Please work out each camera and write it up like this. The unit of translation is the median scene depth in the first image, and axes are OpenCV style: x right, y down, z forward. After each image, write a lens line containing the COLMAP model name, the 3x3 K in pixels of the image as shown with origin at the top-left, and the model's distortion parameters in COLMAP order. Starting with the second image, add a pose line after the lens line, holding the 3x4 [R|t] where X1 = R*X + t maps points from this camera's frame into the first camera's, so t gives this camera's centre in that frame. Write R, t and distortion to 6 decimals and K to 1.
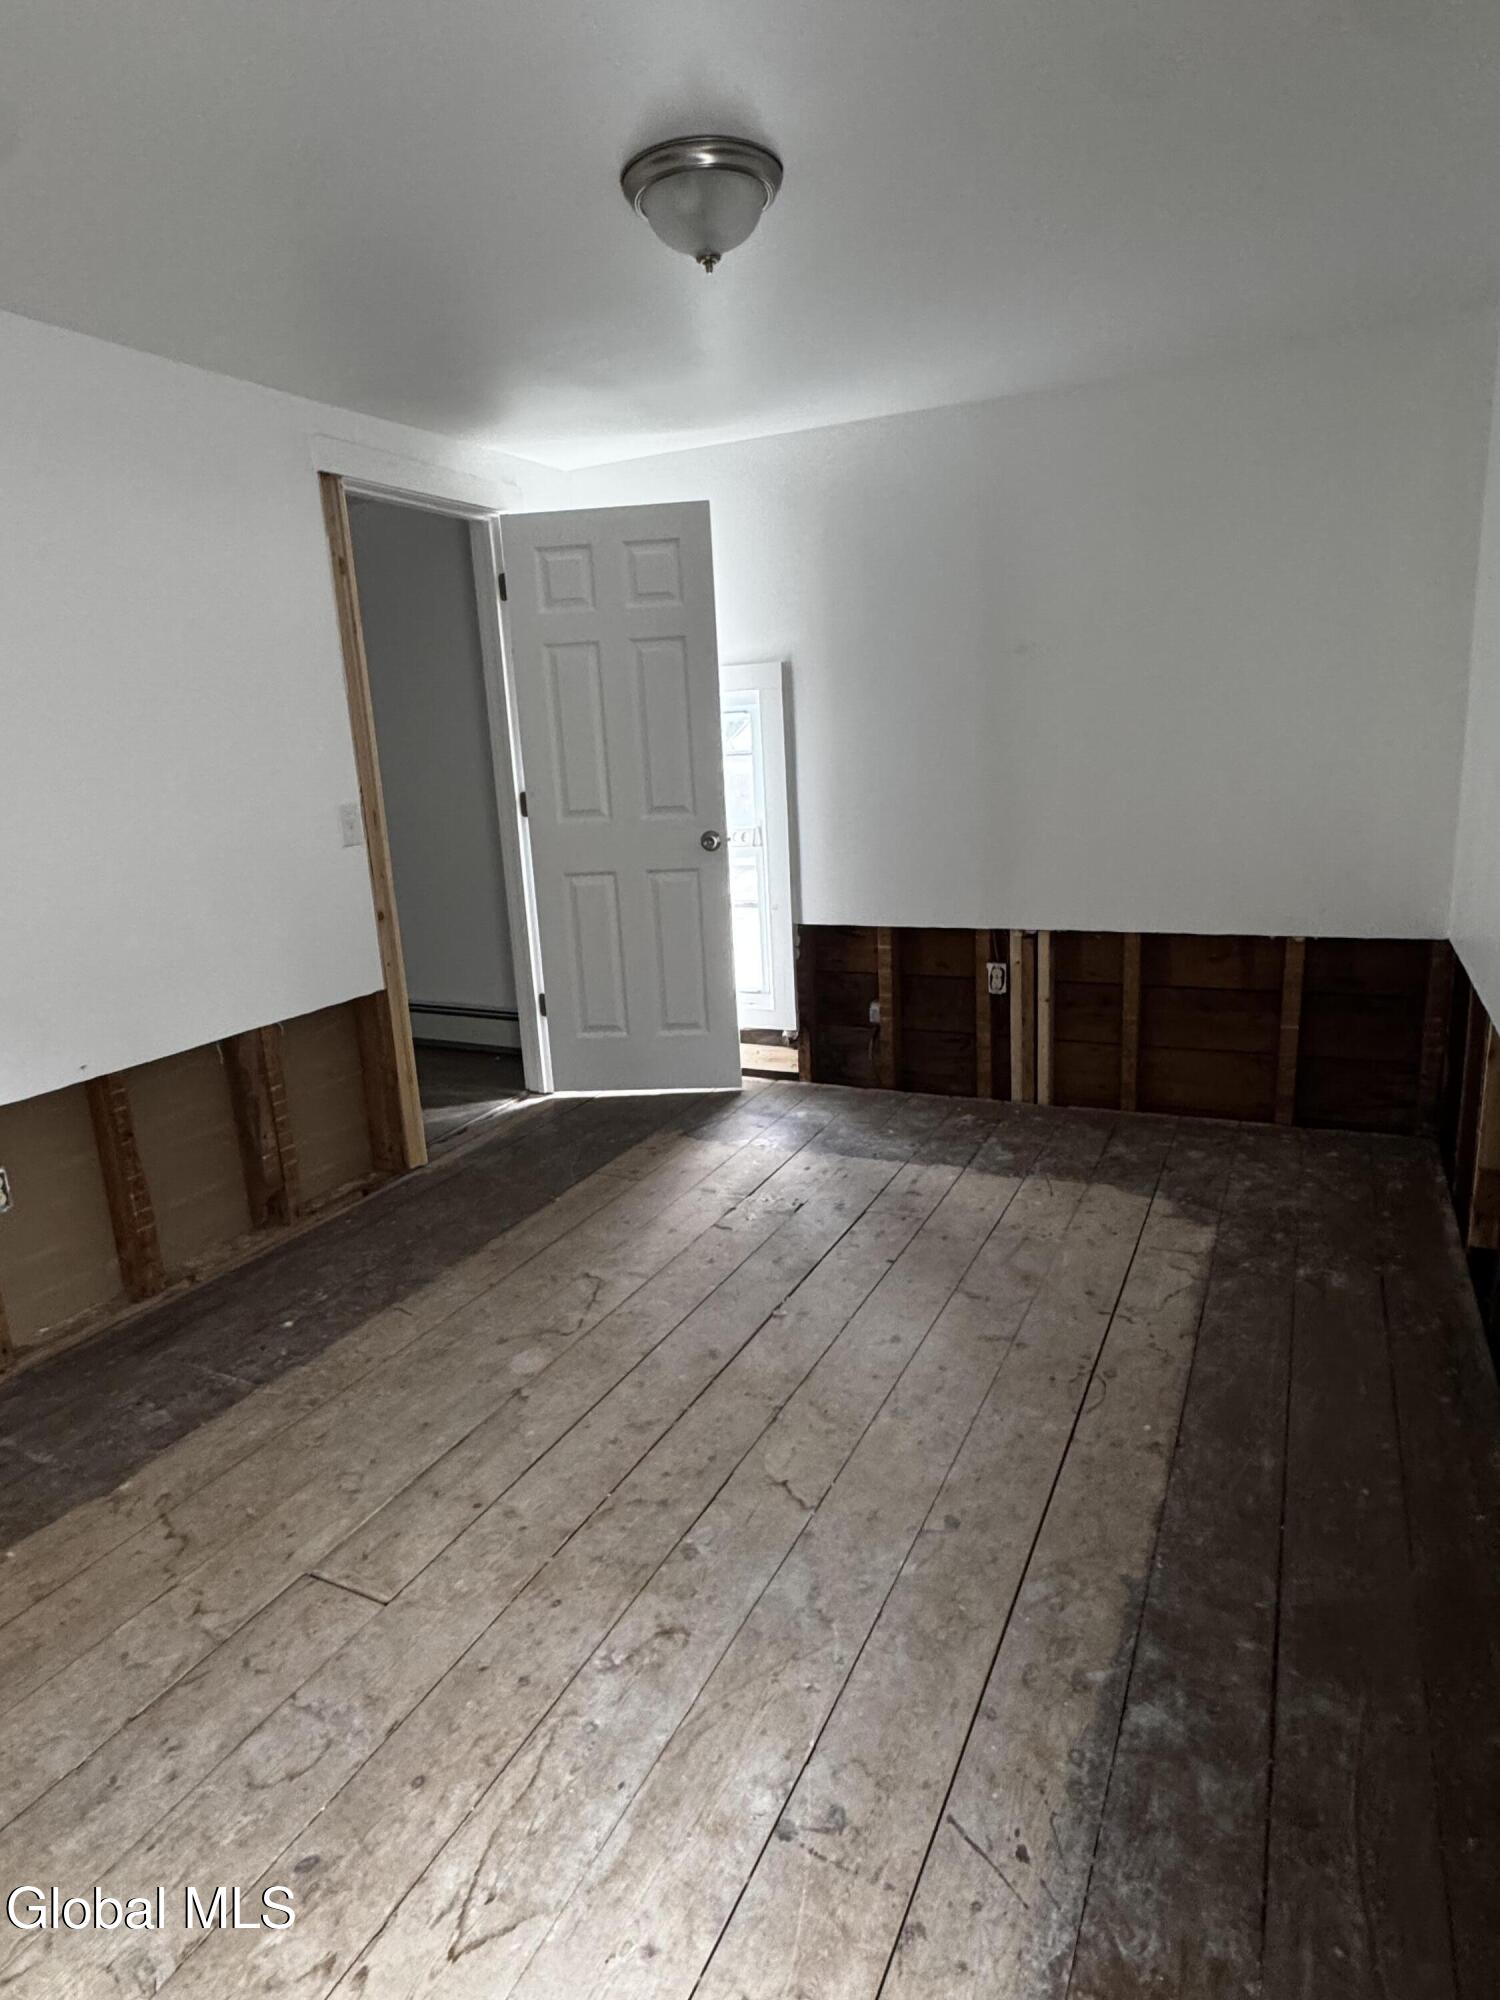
lens RADIAL K [[1124.5, 0, 753.2], [0, 1124.5, 993.4], [0, 0, 1]] dist [0.001017, 0.000791]
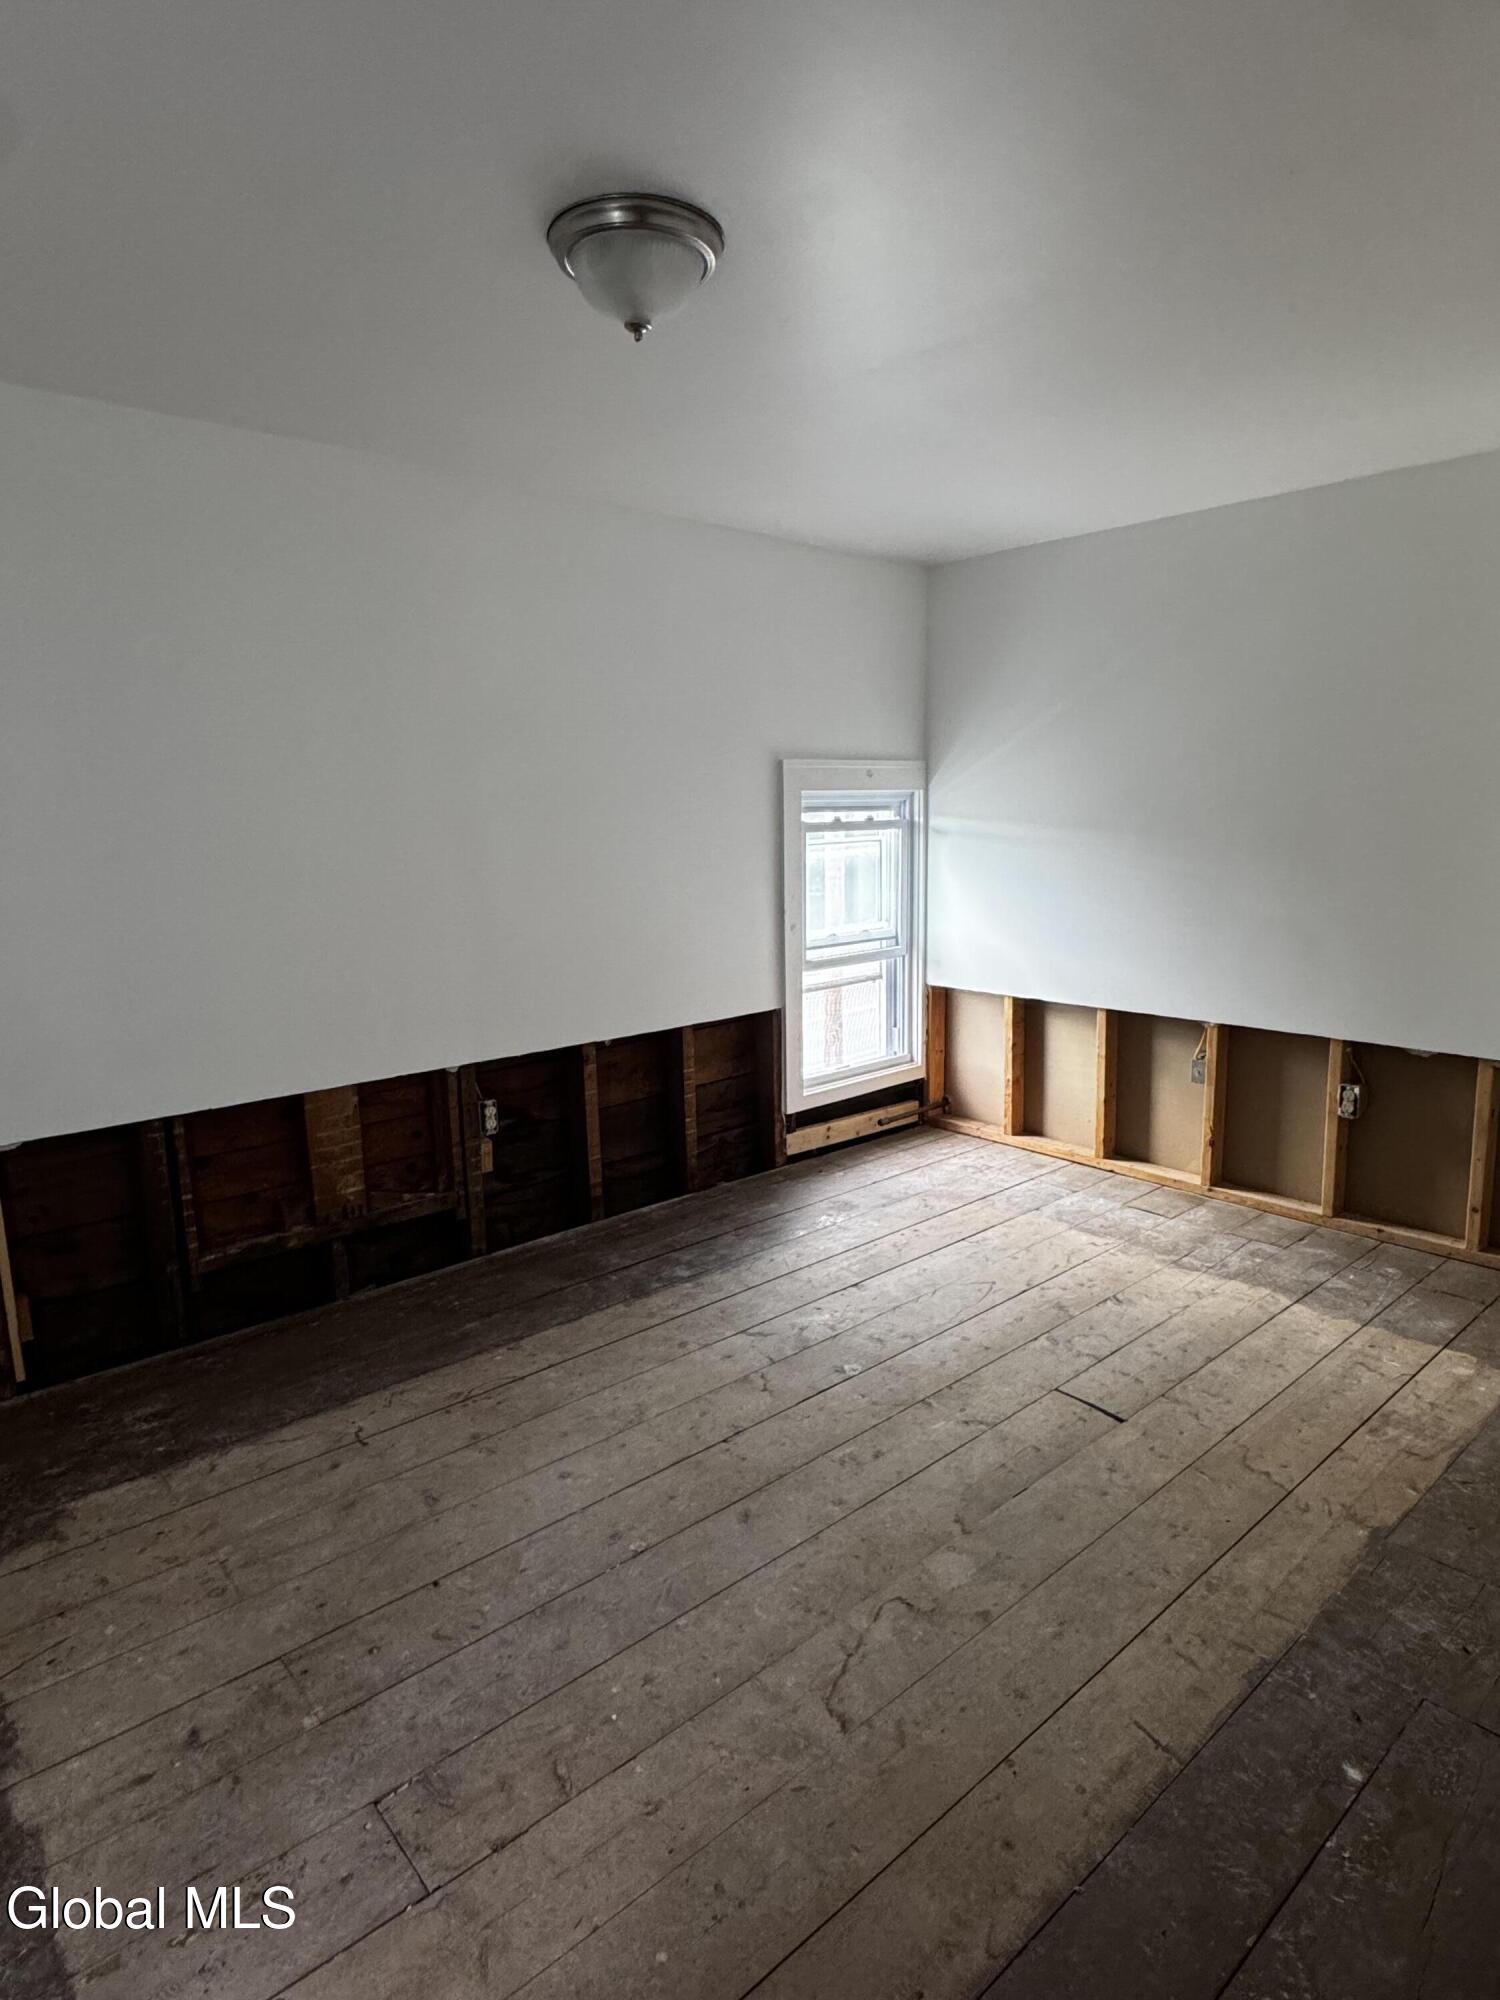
lens RADIAL K [[1124.5, 0, 753.2], [0, 1124.5, 993.4], [0, 0, 1]] dist [0.001017, 0.000791]
pose [[-0.920131, 0.010138, 0.391480, -0.415216], [0.154393, 0.928086, 0.338850, -0.384273], [-0.359892, 0.372228, -0.855526, 1.690577]]
